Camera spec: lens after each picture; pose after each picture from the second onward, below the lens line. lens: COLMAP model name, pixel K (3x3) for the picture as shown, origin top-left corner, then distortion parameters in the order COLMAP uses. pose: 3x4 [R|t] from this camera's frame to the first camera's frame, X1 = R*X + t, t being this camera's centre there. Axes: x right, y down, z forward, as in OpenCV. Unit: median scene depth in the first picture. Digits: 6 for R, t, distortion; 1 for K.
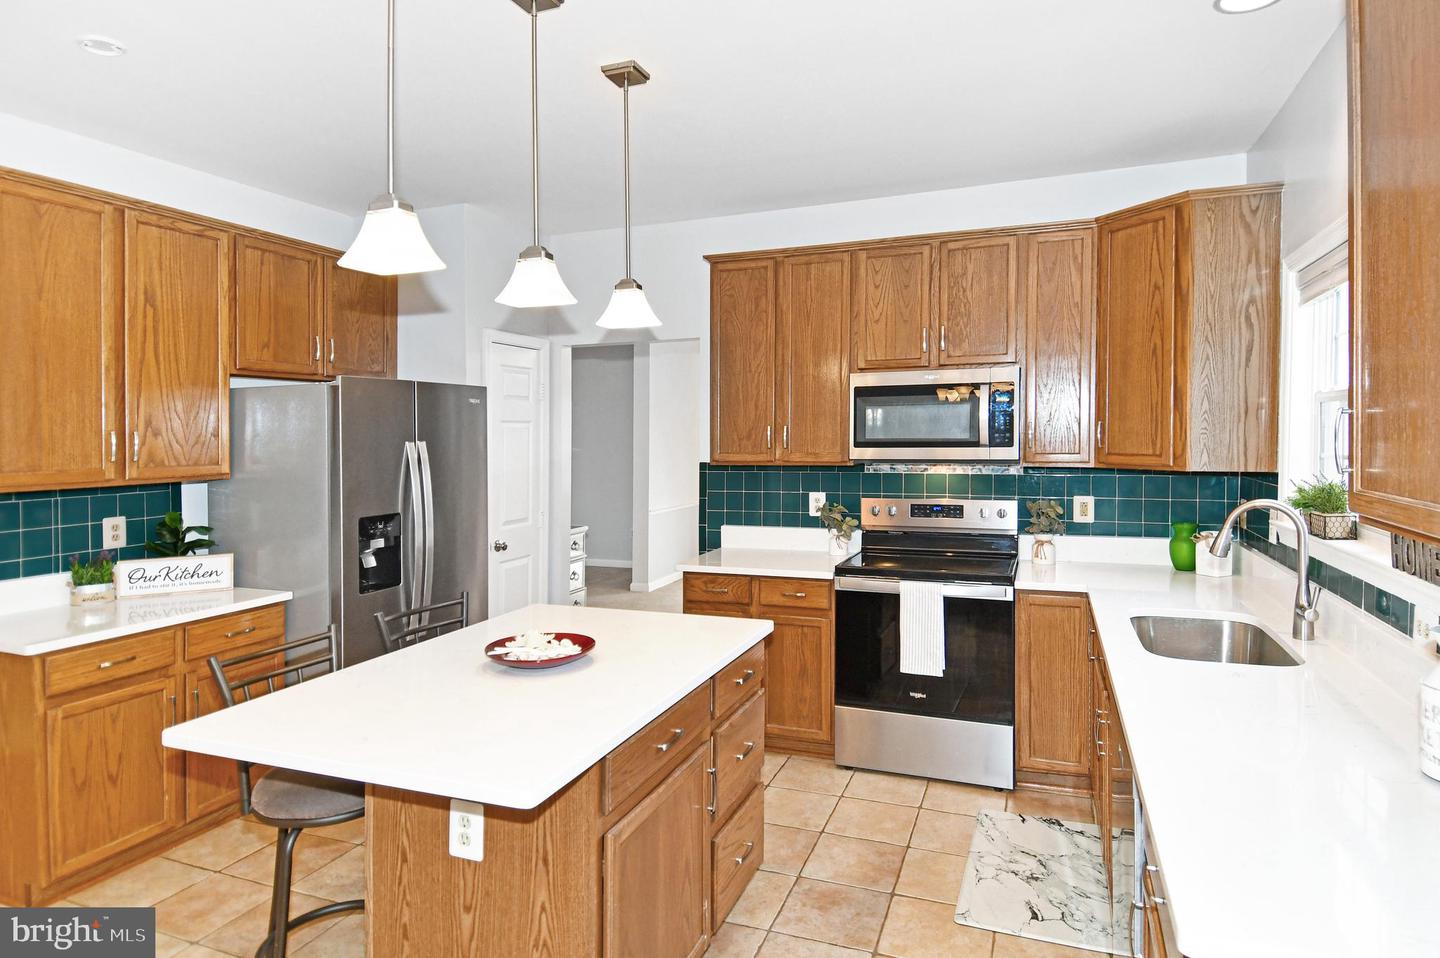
lens RADIAL K [[785.1, 0, 711.4], [0, 785.1, 434.4], [0, 0, 1]] dist [0.020715, -0.015118]
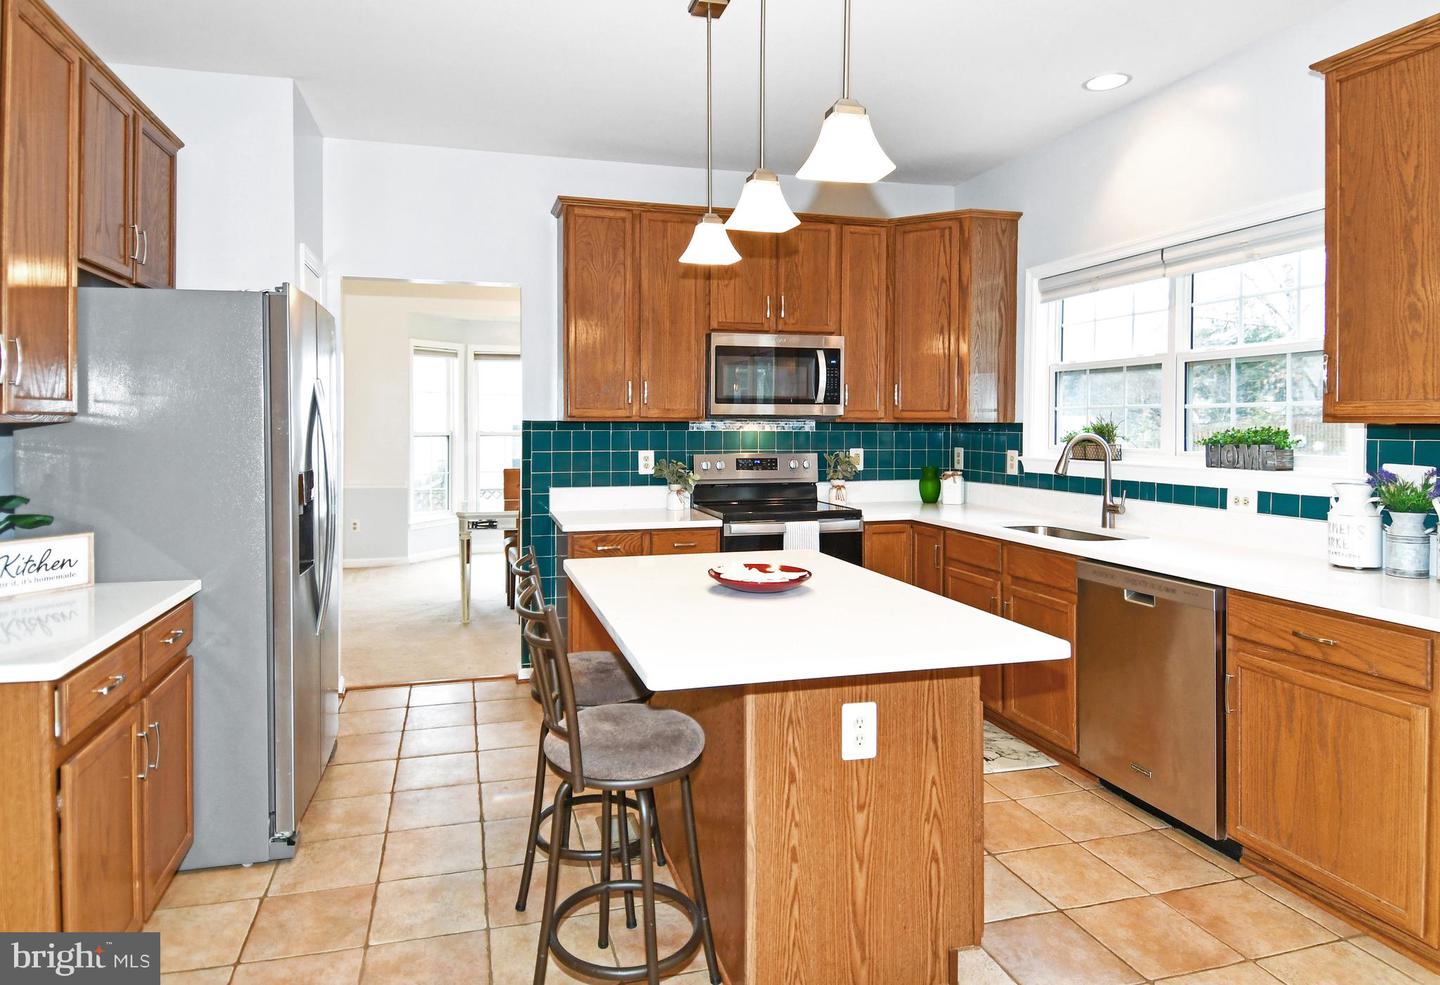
lens RADIAL K [[856.3, 0, 659.0], [0, 856.3, 423.0], [0, 0, 1]] dist [0.023282, -0.010195]
pose [[0.817170, 0.009599, 0.576316, -0.627646], [-0.007932, 0.999954, -0.005408, 0.058110], [-0.576341, -0.000152, 0.817209, 0.126736]]
